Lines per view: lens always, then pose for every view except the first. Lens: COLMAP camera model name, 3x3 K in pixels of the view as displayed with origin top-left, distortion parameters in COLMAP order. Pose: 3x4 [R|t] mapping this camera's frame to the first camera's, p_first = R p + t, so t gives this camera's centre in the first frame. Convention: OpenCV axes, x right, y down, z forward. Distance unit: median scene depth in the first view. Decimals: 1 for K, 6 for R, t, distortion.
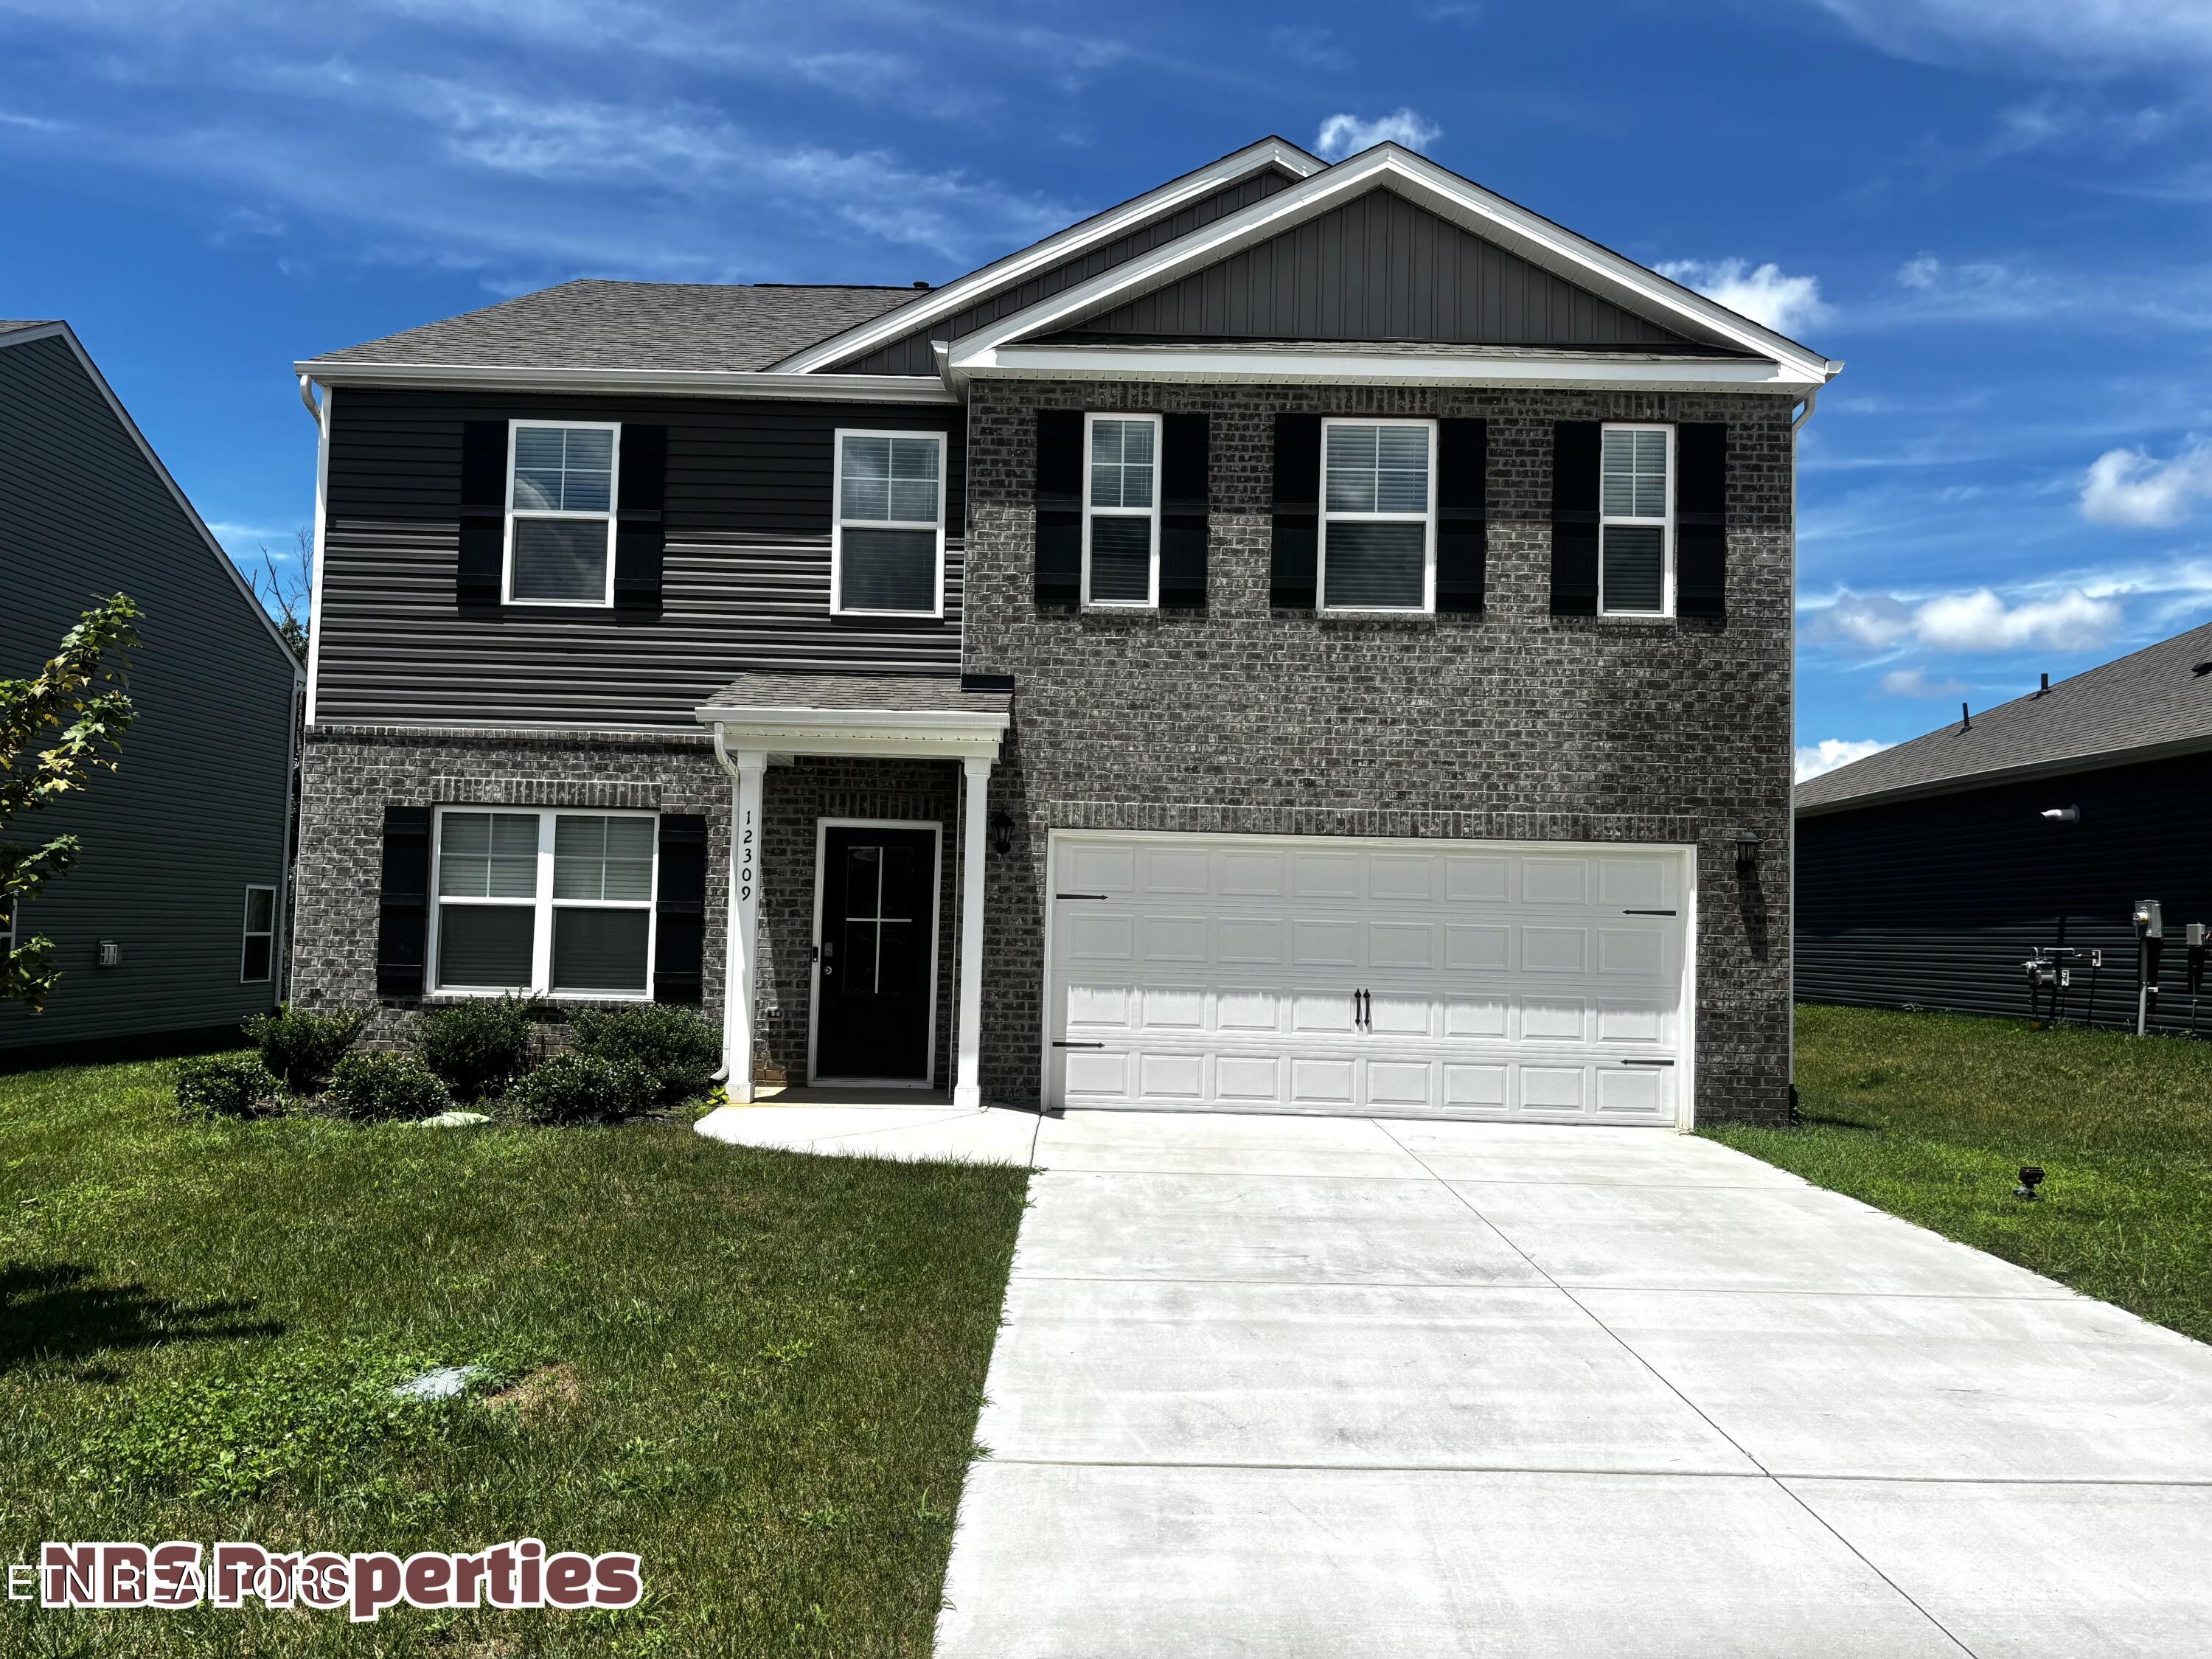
lens RADIAL K [[1688.6, 0, 1092.1], [0, 1688.6, 842.5], [0, 0, 1]] dist [0.066527, -0.077750]
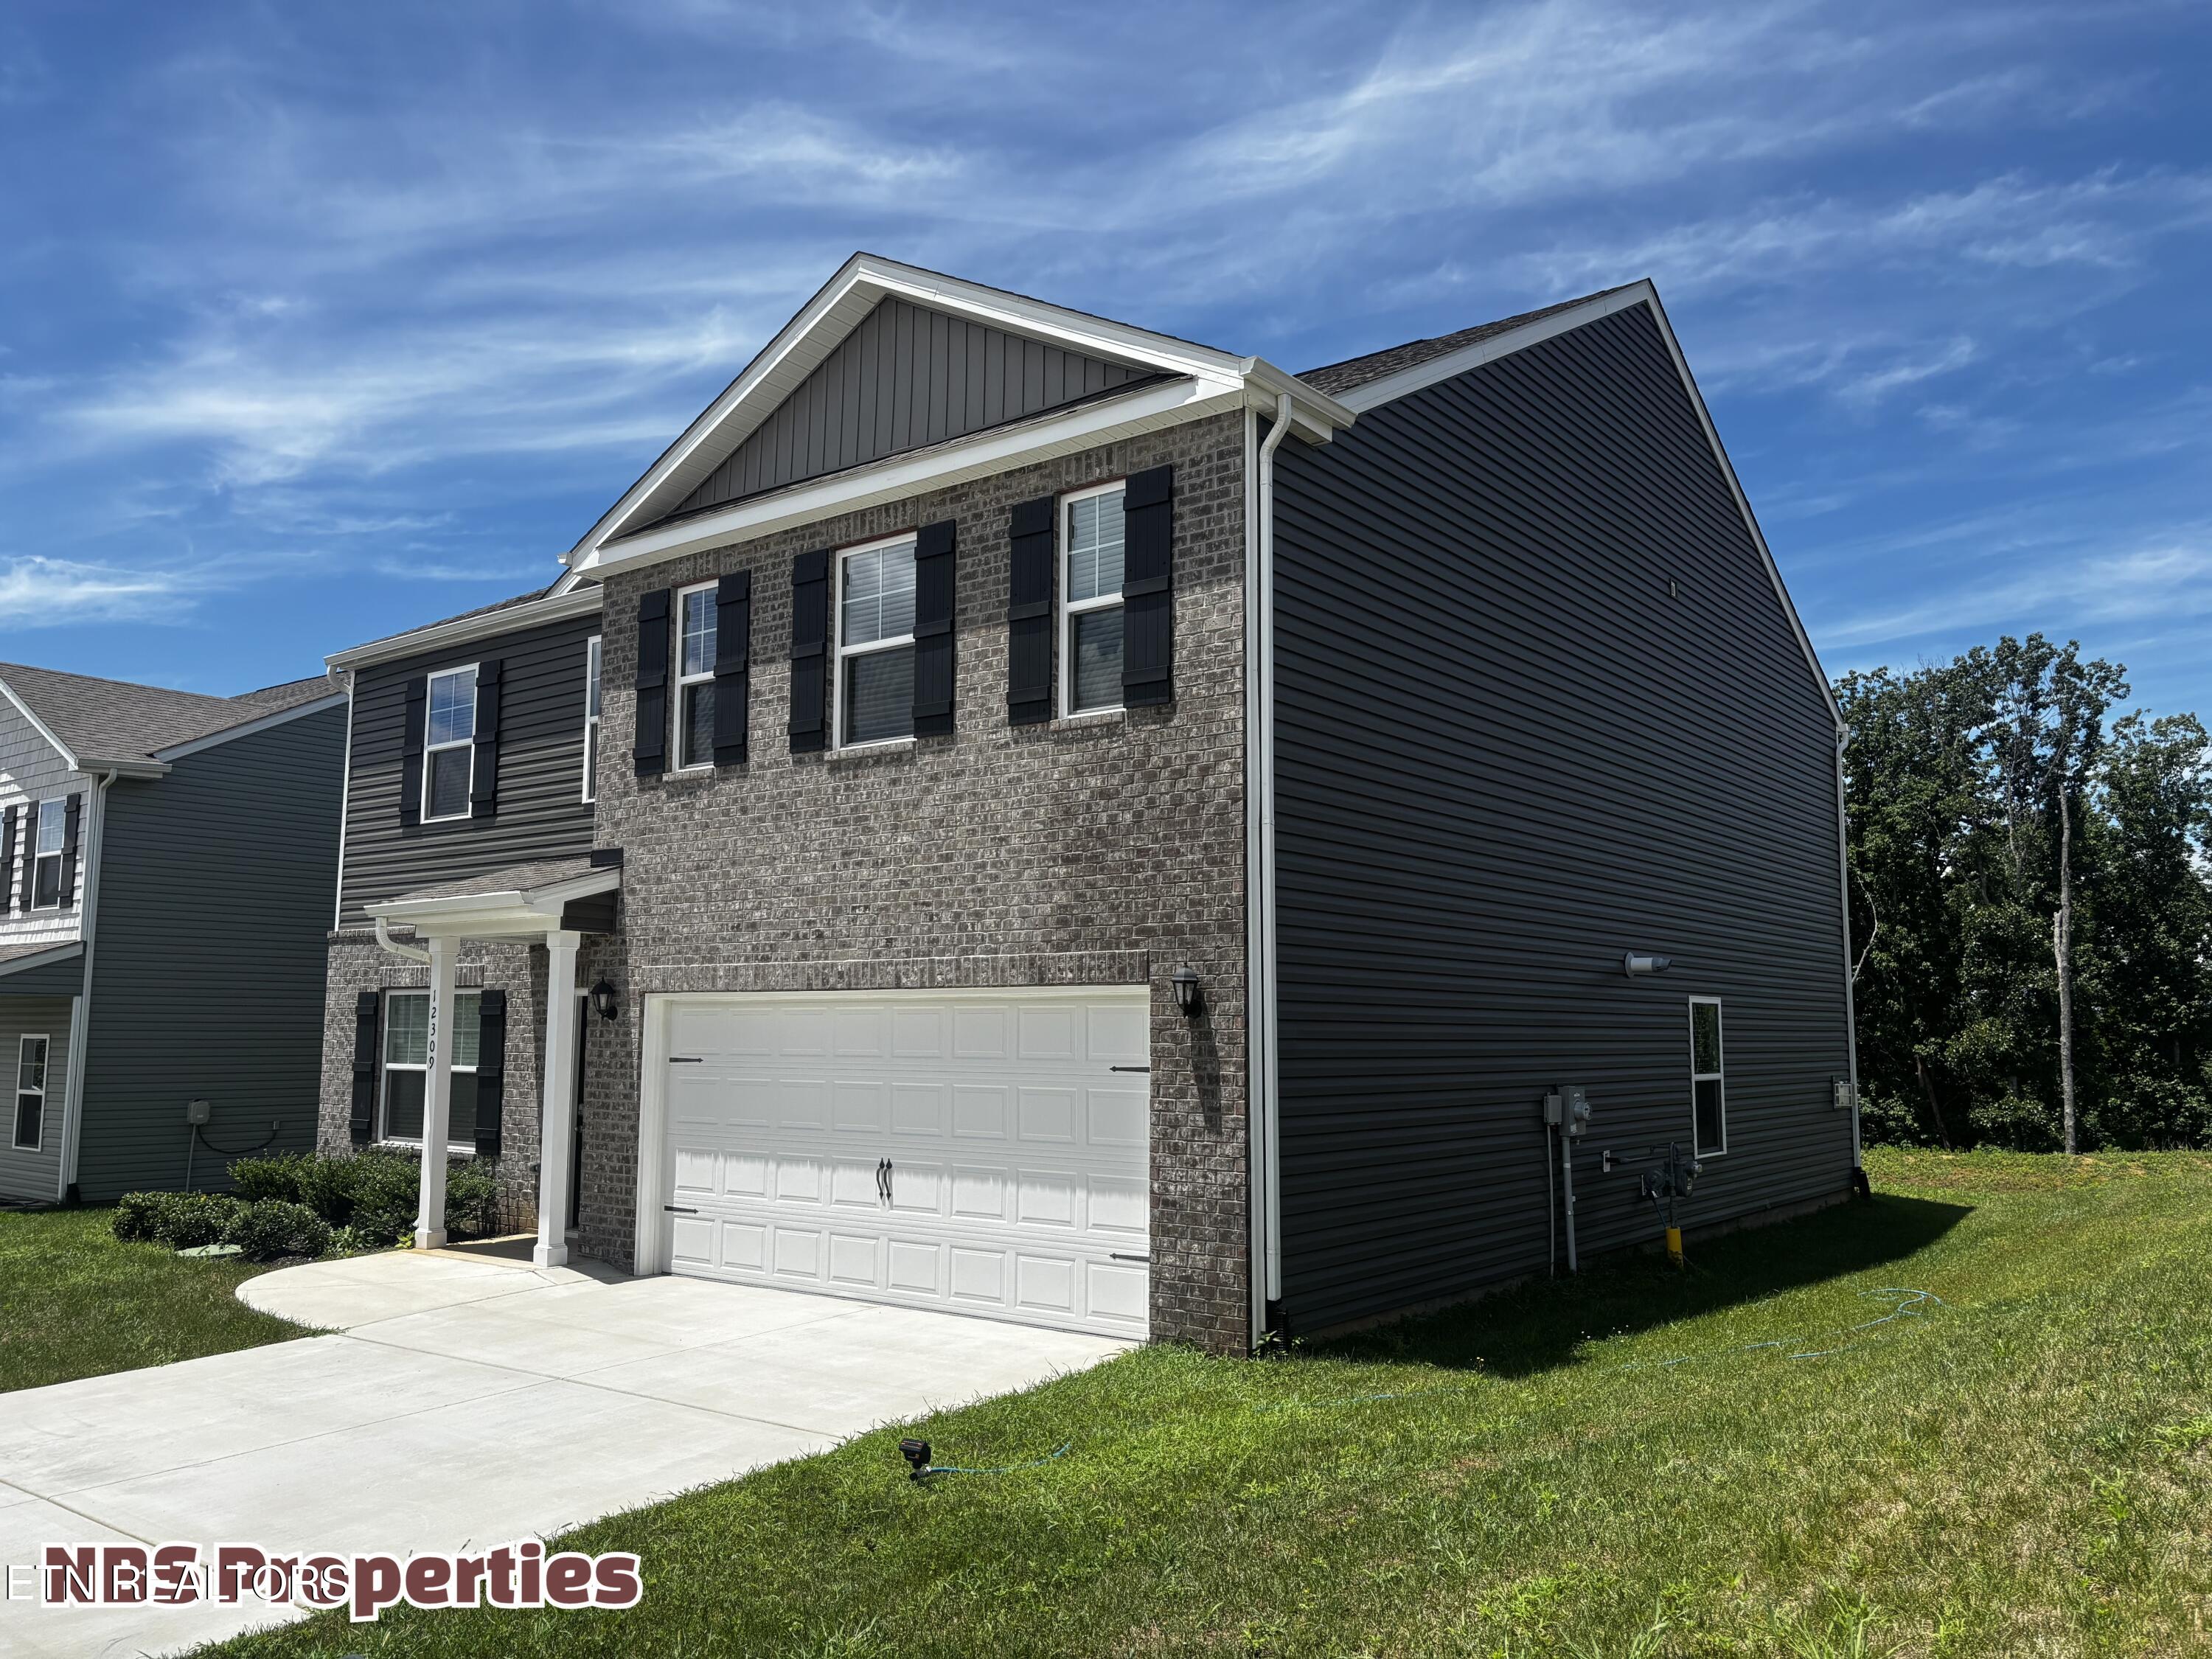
lens RADIAL K [[1688.6, 0, 1104.5], [0, 1688.6, 832.0], [0, 0, 1]] dist [0.066527, -0.077750]
pose [[0.787164, -0.092253, -0.609805, 0.825232], [0.046184, 0.994791, -0.090877, 0.000508], [0.615012, 0.043372, 0.787324, 0.352226]]
